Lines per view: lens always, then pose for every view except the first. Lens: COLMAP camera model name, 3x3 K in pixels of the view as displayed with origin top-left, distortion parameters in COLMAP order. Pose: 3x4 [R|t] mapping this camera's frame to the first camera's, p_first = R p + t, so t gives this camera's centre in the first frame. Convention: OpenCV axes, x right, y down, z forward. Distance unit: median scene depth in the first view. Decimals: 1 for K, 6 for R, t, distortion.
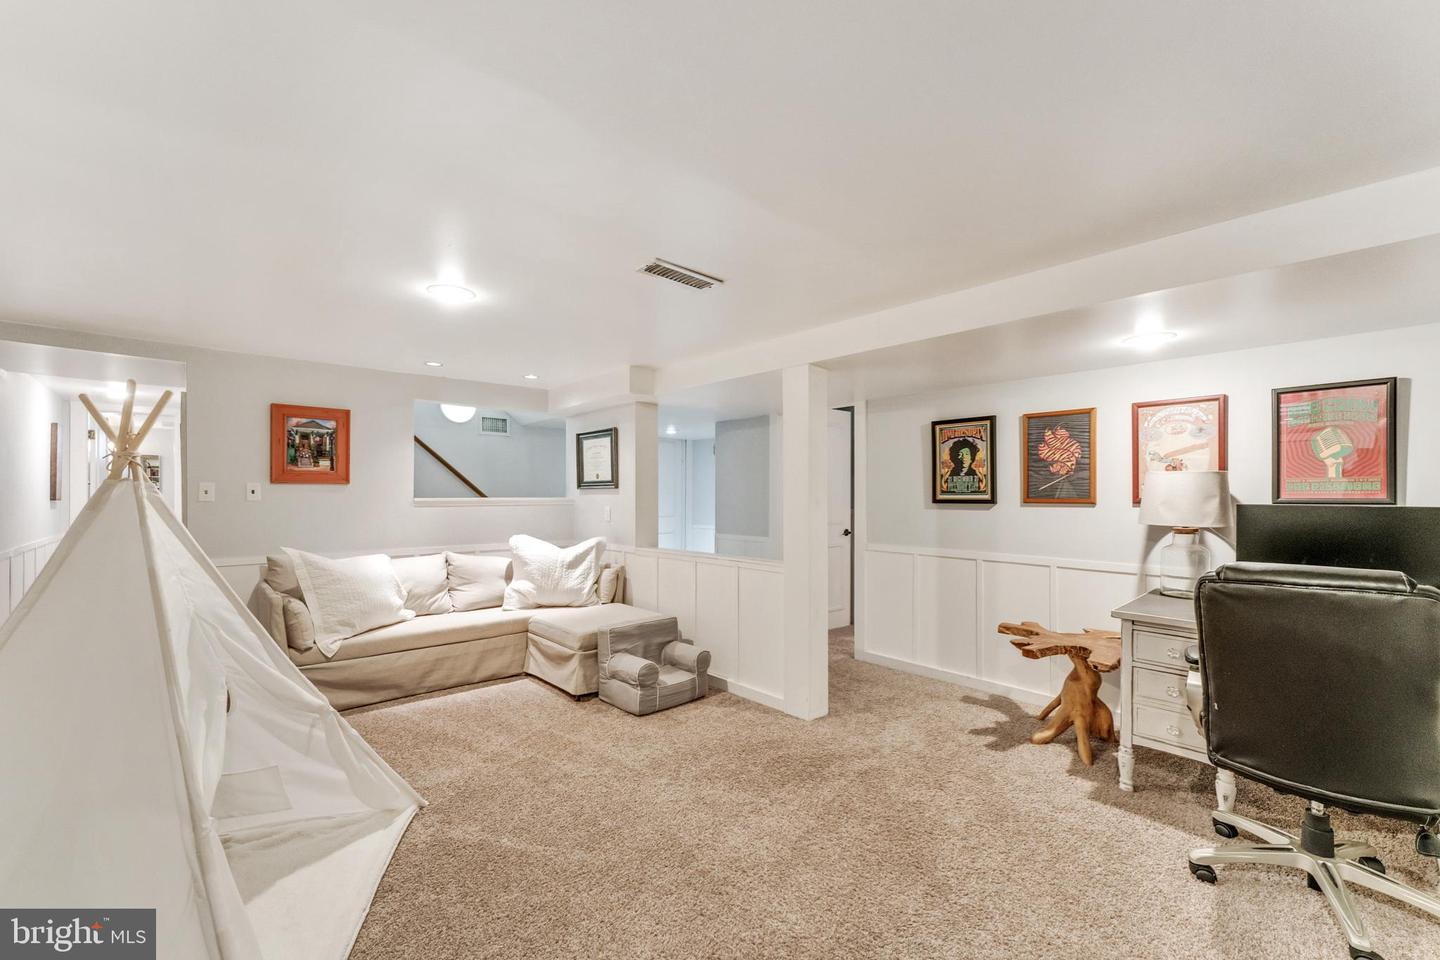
lens RADIAL K [[576.0, 0, 722.6], [0, 576.0, 496.1], [0, 0, 1]] dist [-0.002415, 0.000013]
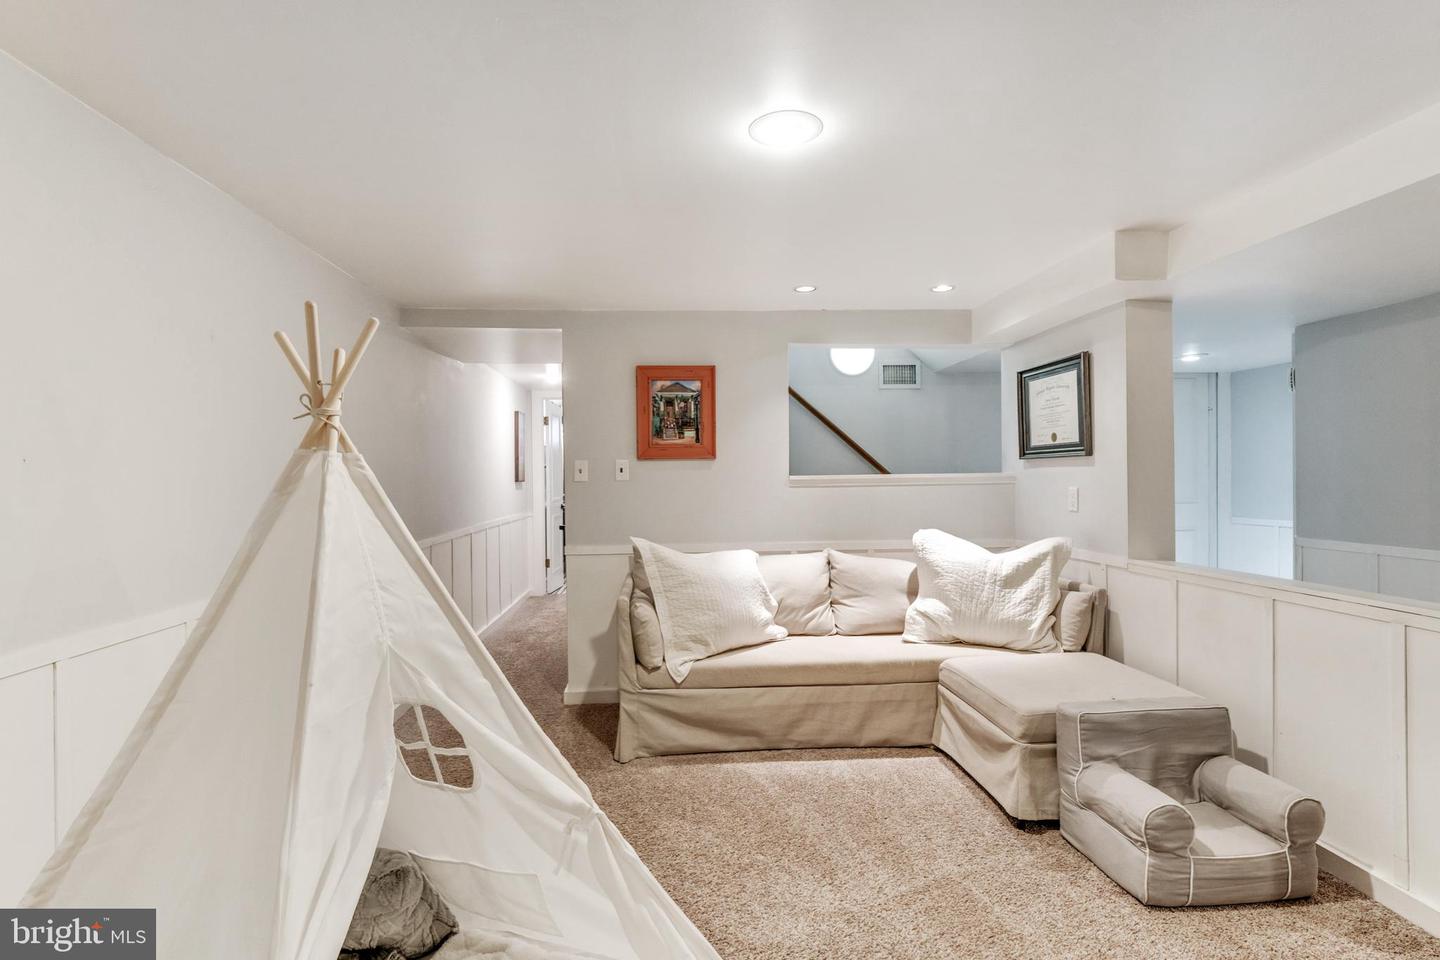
lens RADIAL K [[695.5, 0, 718.3], [0, 695.5, 481.7], [0, 0, 1]] dist [-0.000512, -0.000550]
pose [[0.786811, -0.005856, -0.617166, -0.054730], [0.012596, 0.999899, 0.006571, 0.004613], [0.617065, -0.012944, 0.786806, 0.257041]]
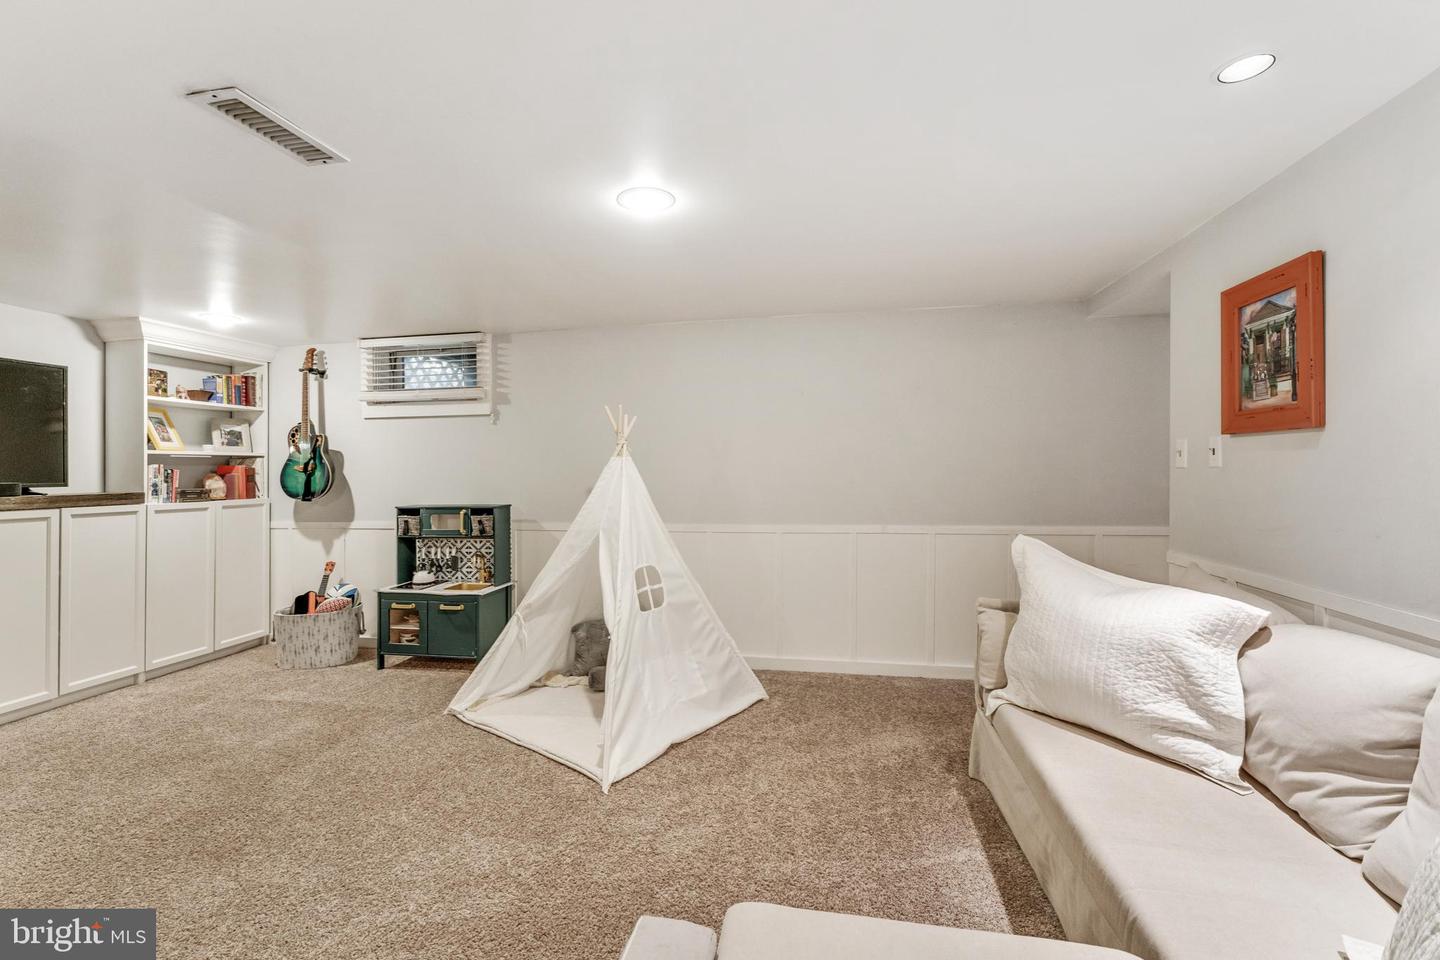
lens RADIAL K [[616.8, 0, 722.6], [0, 616.8, 464.5], [0, 0, 1]] dist [-0.003395, -0.000279]
pose [[-0.805340, 0.004030, -0.592800, -0.038853], [0.008765, 0.999949, -0.005110, 0.004196], [0.592749, -0.009311, -0.805333, 1.160260]]
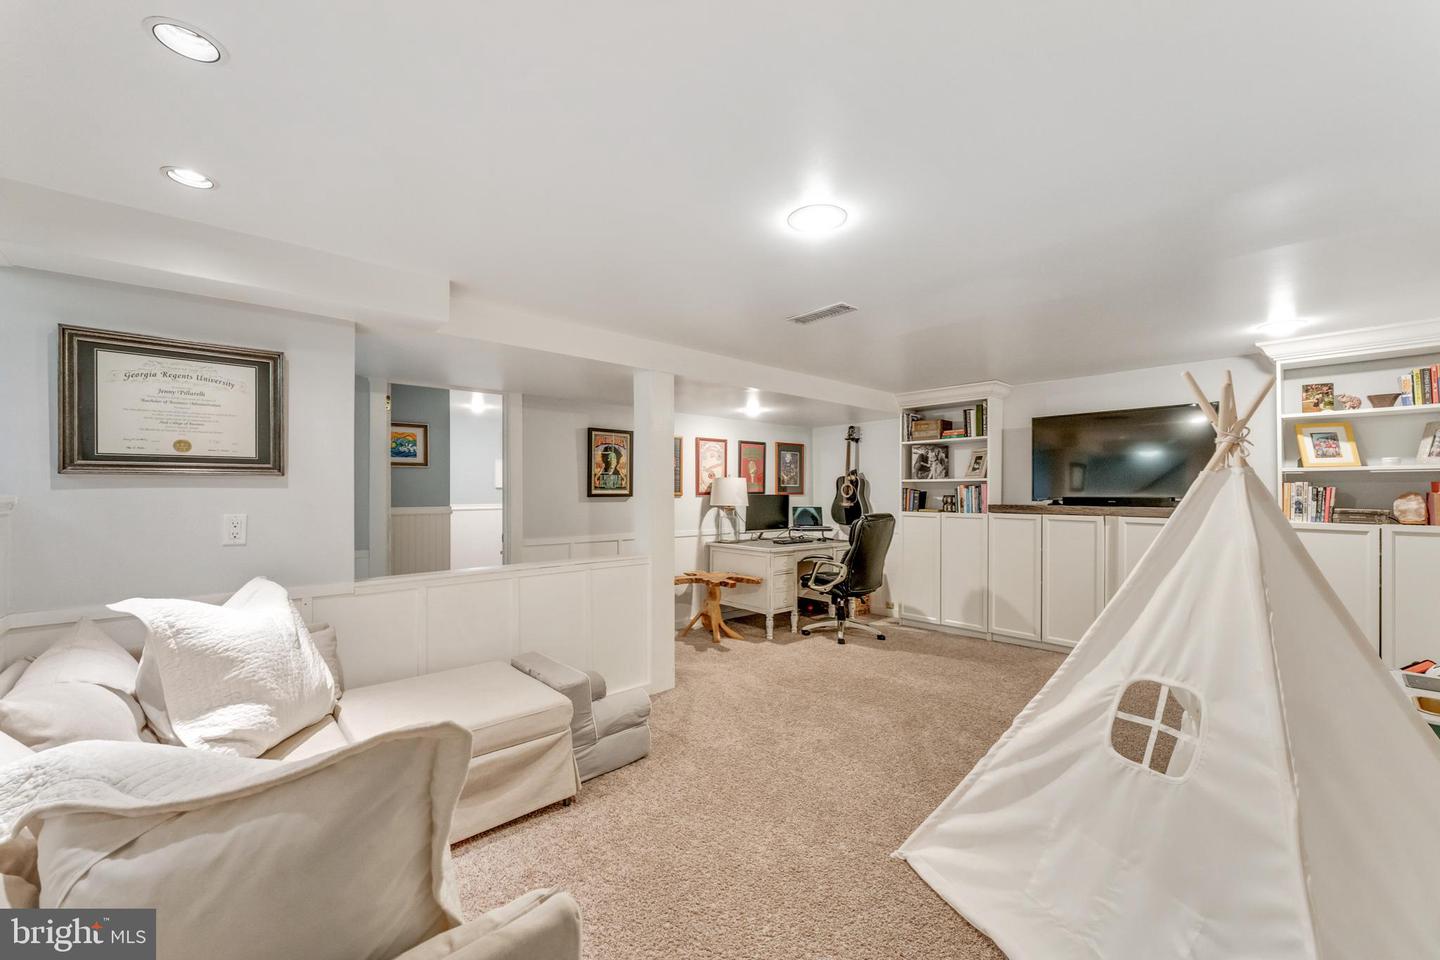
lens RADIAL K [[575.6, 0, 708.9], [0, 575.6, 494.1], [0, 0, 1]] dist [0.000864, 0.000129]
pose [[0.016511, -0.003336, 0.999858, -0.814930], [0.004215, 0.999986, 0.003267, 0.003232], [-0.999855, 0.004160, 0.016524, 0.751726]]
